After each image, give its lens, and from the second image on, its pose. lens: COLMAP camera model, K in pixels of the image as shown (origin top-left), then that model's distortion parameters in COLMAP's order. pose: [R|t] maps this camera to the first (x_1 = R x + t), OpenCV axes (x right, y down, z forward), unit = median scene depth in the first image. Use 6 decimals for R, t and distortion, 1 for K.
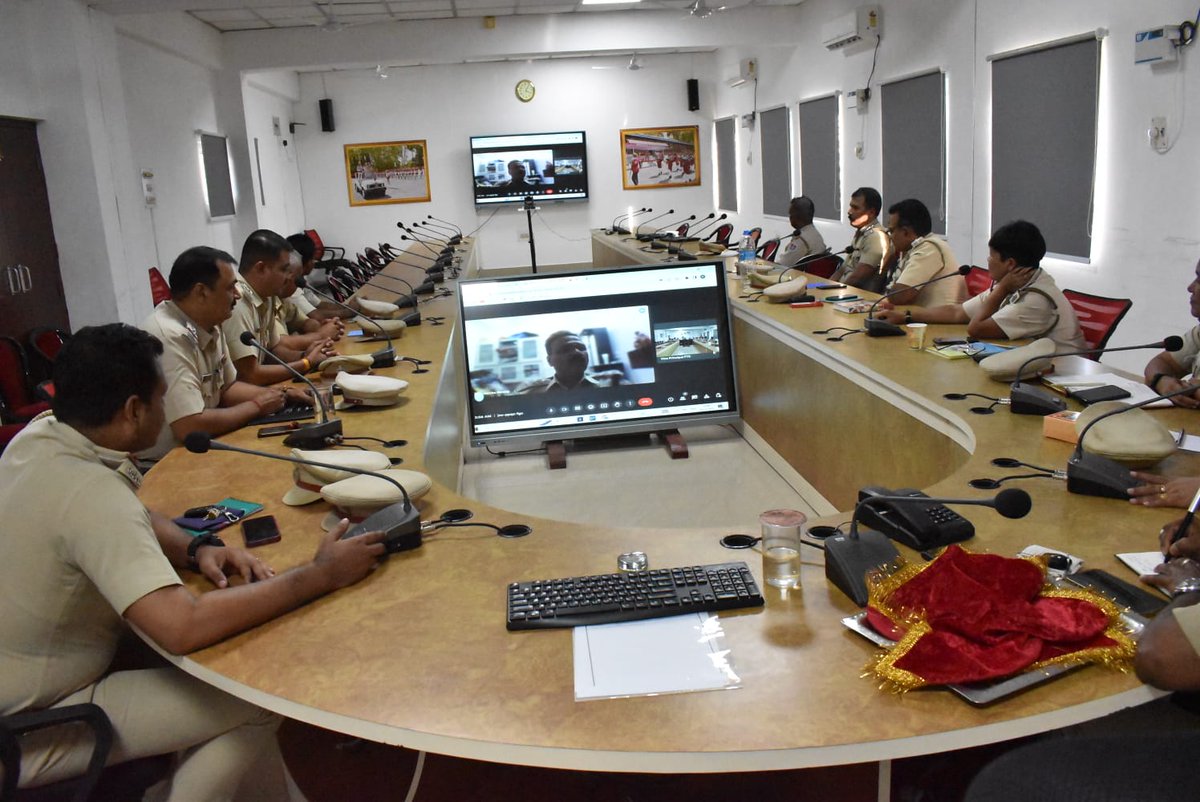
lens RADIAL K [[951.1, 0, 605.6], [0, 951.1, 398.1], [0, 0, 1]] dist [-0.075726, 0.007558]
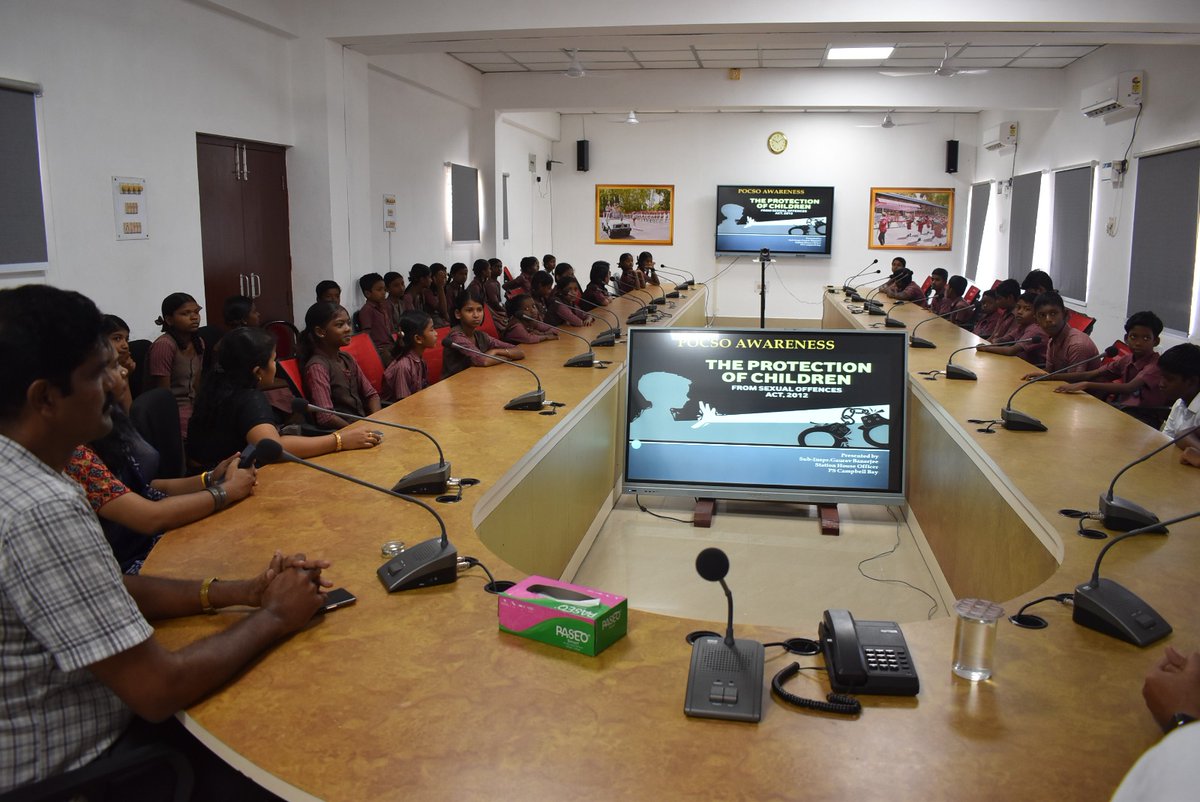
lens RADIAL K [[951.1, 0, 610.7], [0, 951.1, 401.3], [0, 0, 1]] dist [-0.075726, 0.007558]
pose [[0.959207, 0.114126, -0.258646, 0.035479], [-0.125453, 0.991714, -0.027661, -0.005601], [0.253346, 0.058981, 0.965576, 0.009300]]
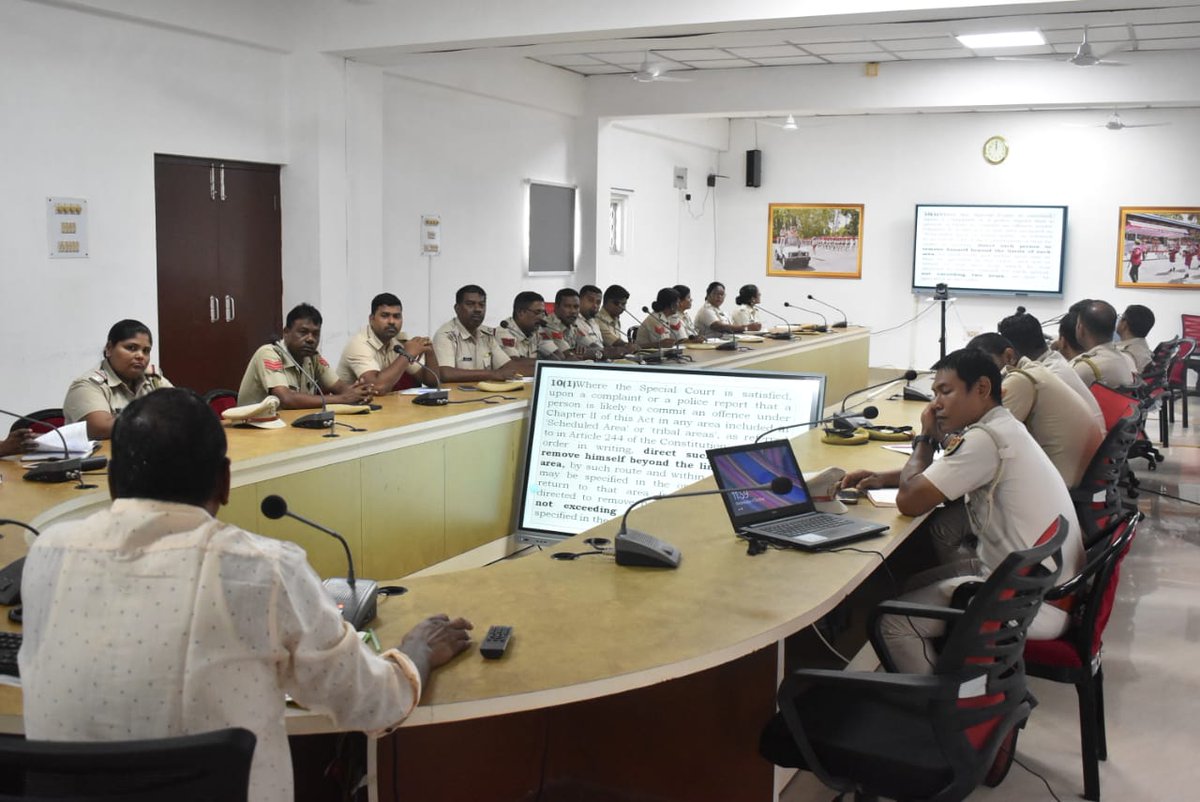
lens RADIAL K [[1224.7, 0, 596.9], [0, 1224.7, 396.4], [0, 0, 1]] dist [-0.049814, 0.000000]
pose [[0.842754, 0.135114, -0.521066, 0.190778], [-0.187899, 0.980938, -0.049541, -0.015562], [0.504440, 0.139659, 0.852077, 0.008291]]
